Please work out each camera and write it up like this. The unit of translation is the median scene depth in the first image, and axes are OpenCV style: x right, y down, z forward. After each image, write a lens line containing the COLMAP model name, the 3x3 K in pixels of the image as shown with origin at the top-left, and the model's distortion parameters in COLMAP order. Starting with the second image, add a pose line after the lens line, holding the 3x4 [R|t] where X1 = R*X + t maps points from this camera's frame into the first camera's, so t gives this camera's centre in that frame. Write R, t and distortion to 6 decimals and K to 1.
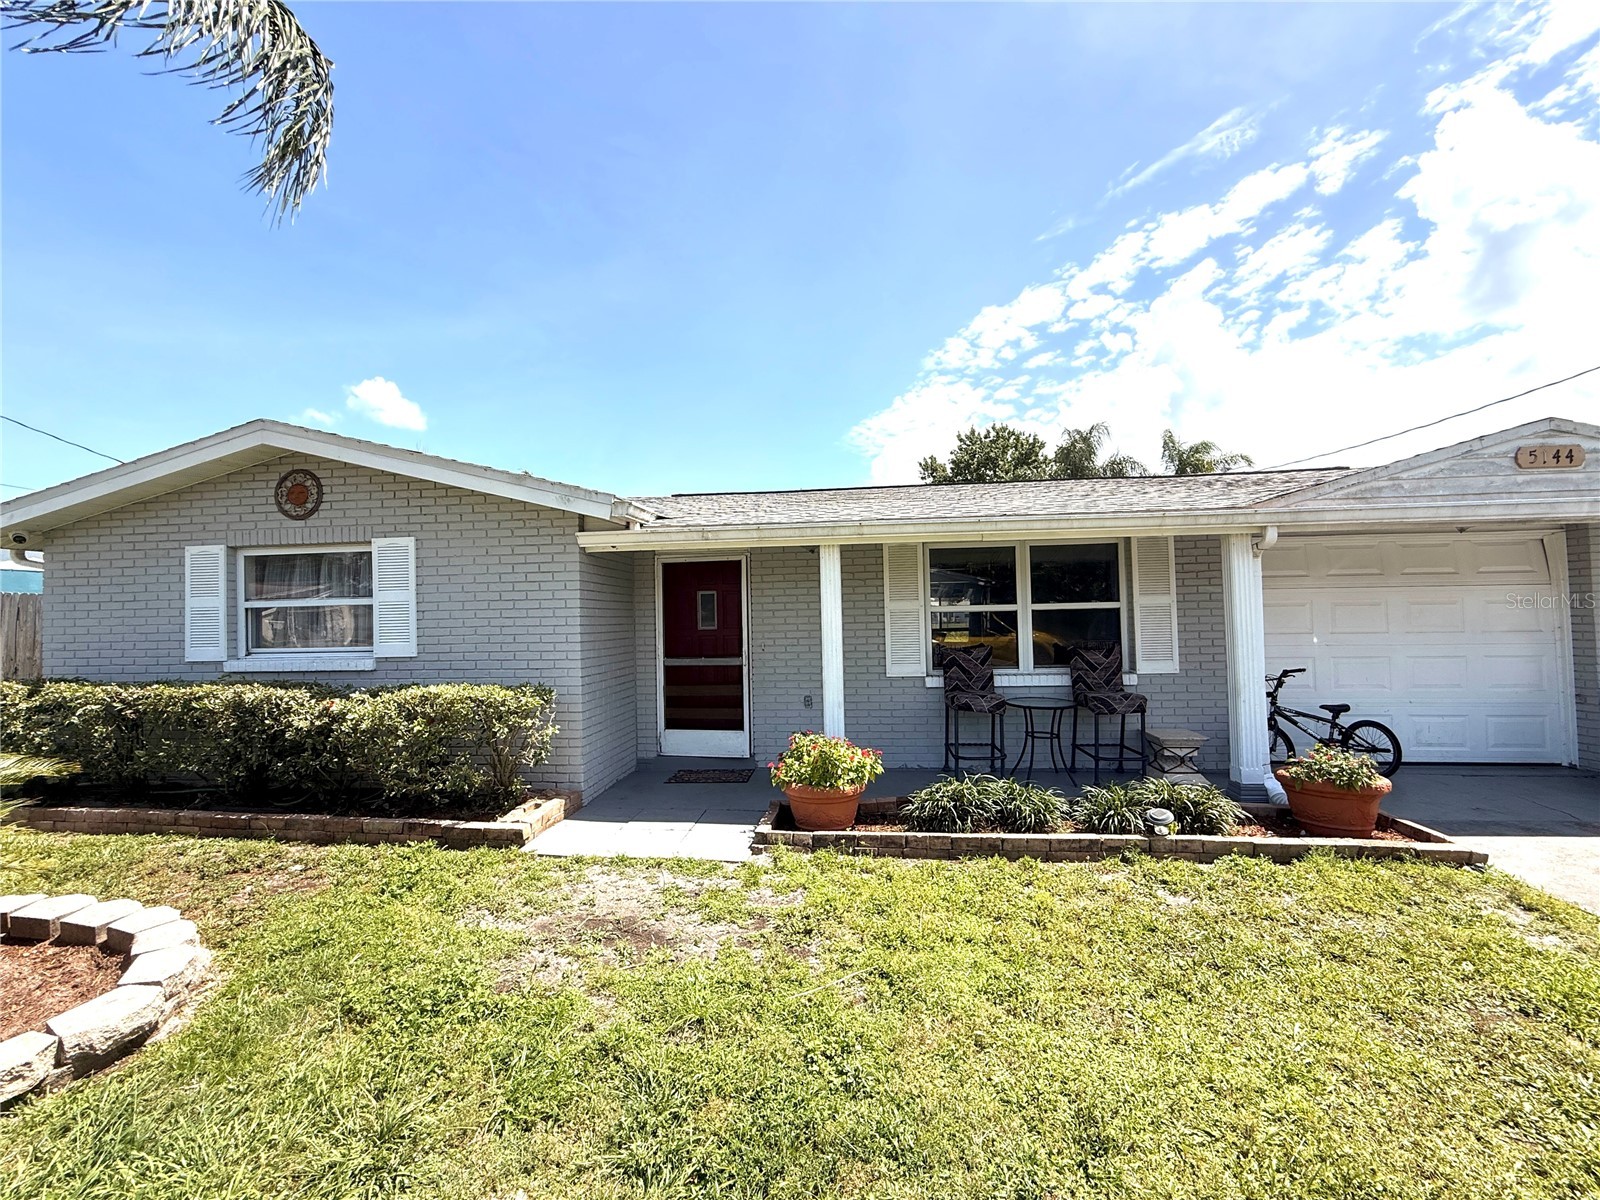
lens RADIAL K [[646.2, 0, 795.7], [0, 646.2, 596.3], [0, 0, 1]] dist [0.000084, -0.000485]
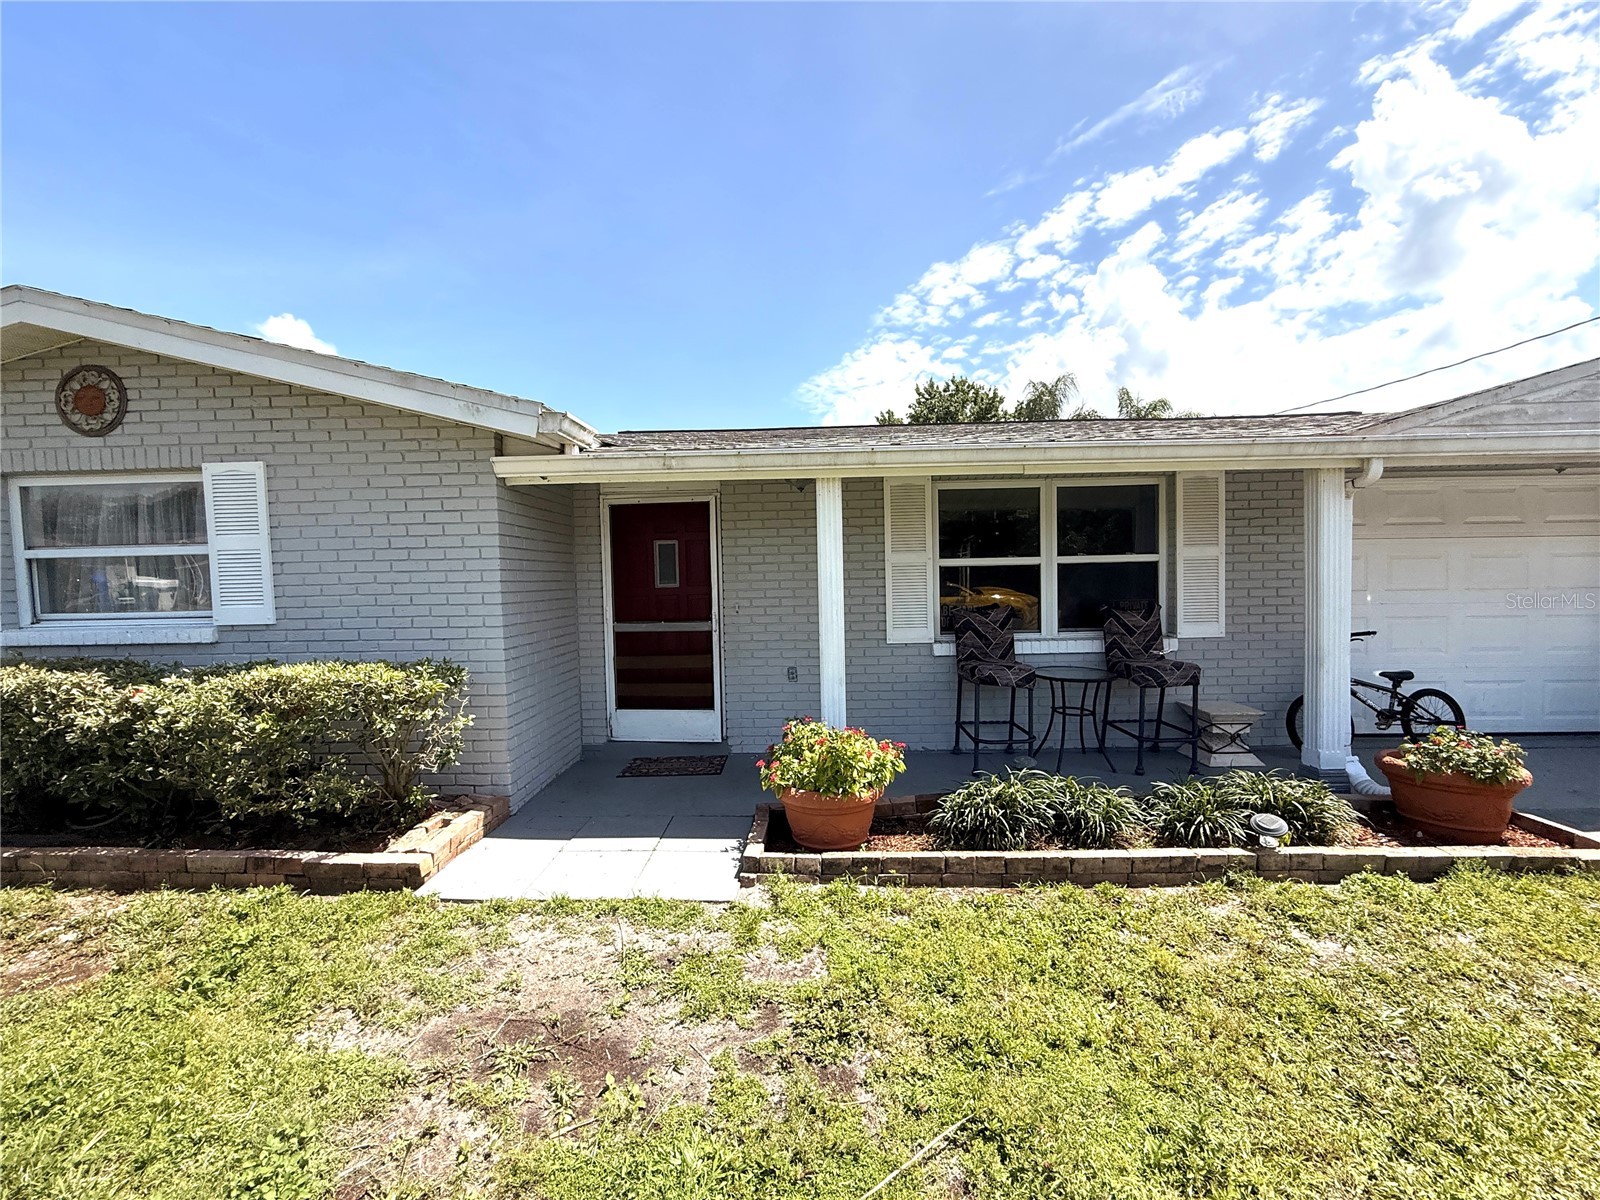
lens RADIAL K [[641.0, 0, 796.1], [0, 641.0, 598.3], [0, 0, 1]] dist [0.008572, -0.003629]
pose [[0.996578, -0.003193, 0.082600, -0.047979], [-0.002269, 0.997820, 0.065953, 0.013155], [-0.082630, -0.065915, 0.994398, 0.209491]]
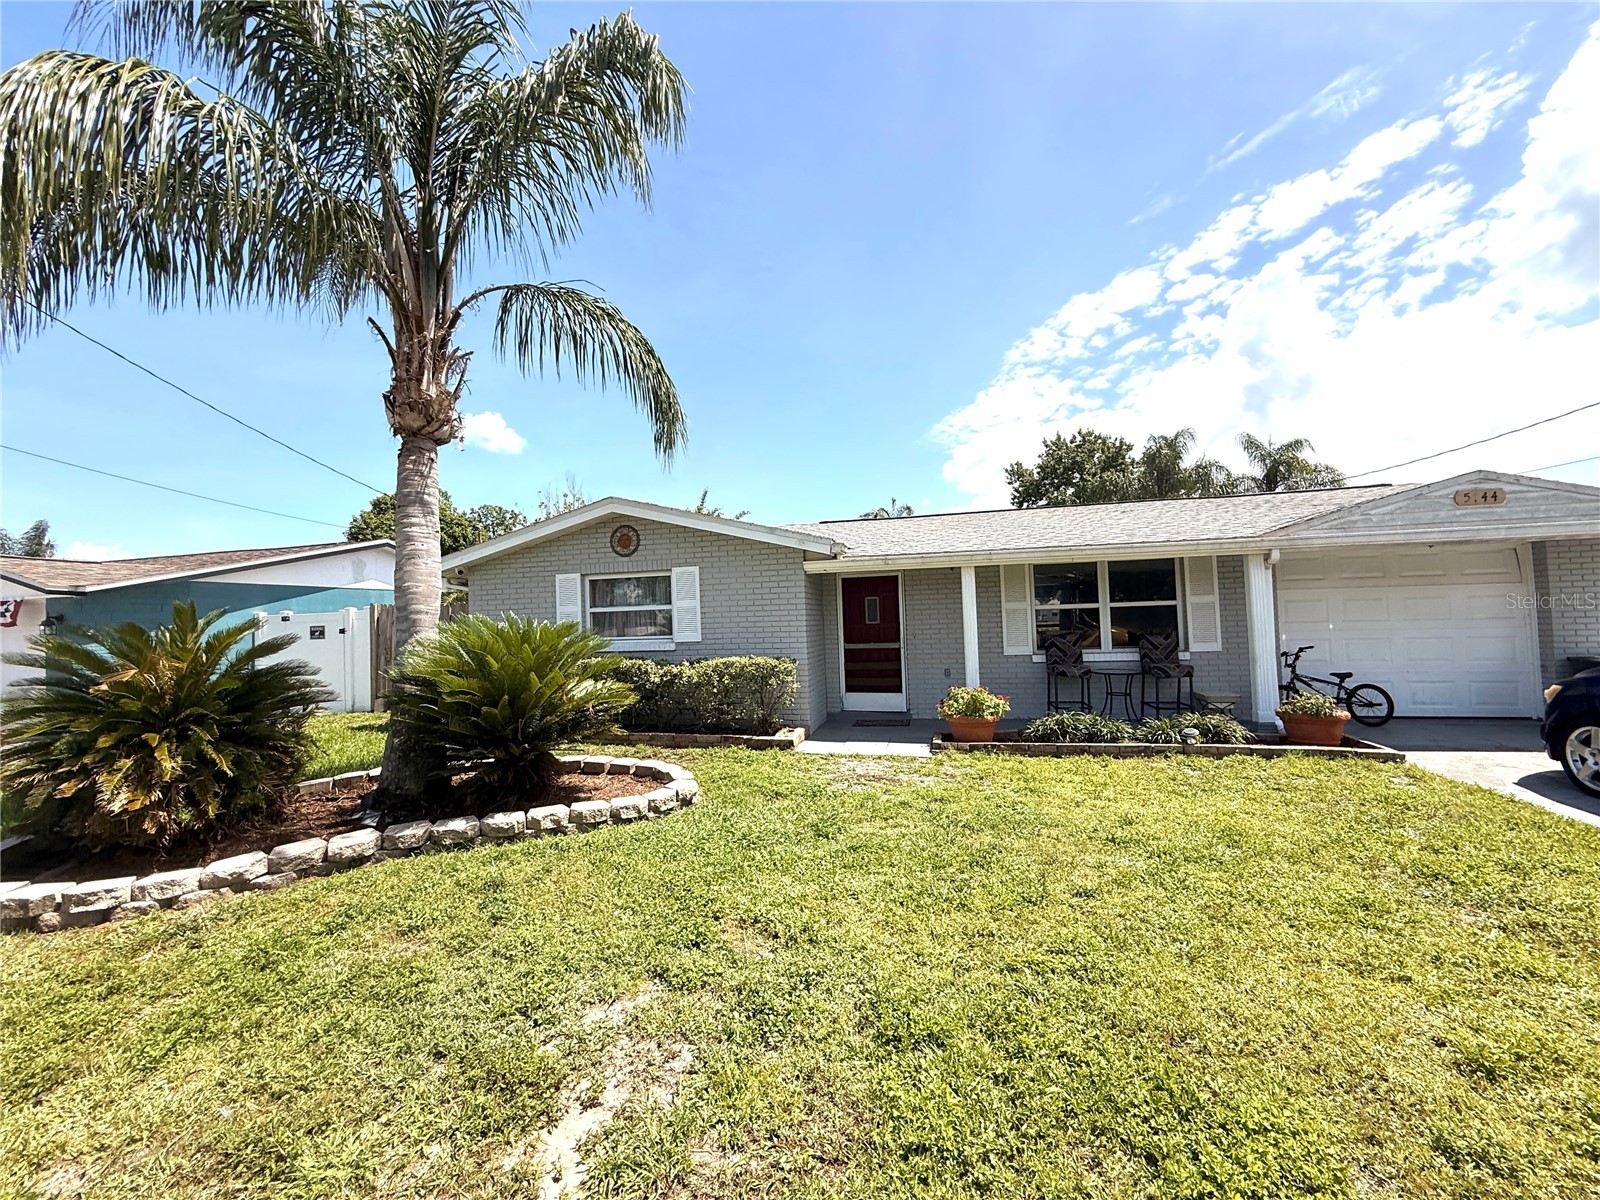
lens RADIAL K [[637.3, 0, 795.8], [0, 637.3, 601.5], [0, 0, 1]] dist [0.000785, -0.000194]
pose [[0.991505, -0.014193, -0.129294, -0.148732], [0.014382, 0.999896, 0.000534, -0.002529], [0.129273, -0.002389, 0.991606, -0.514422]]
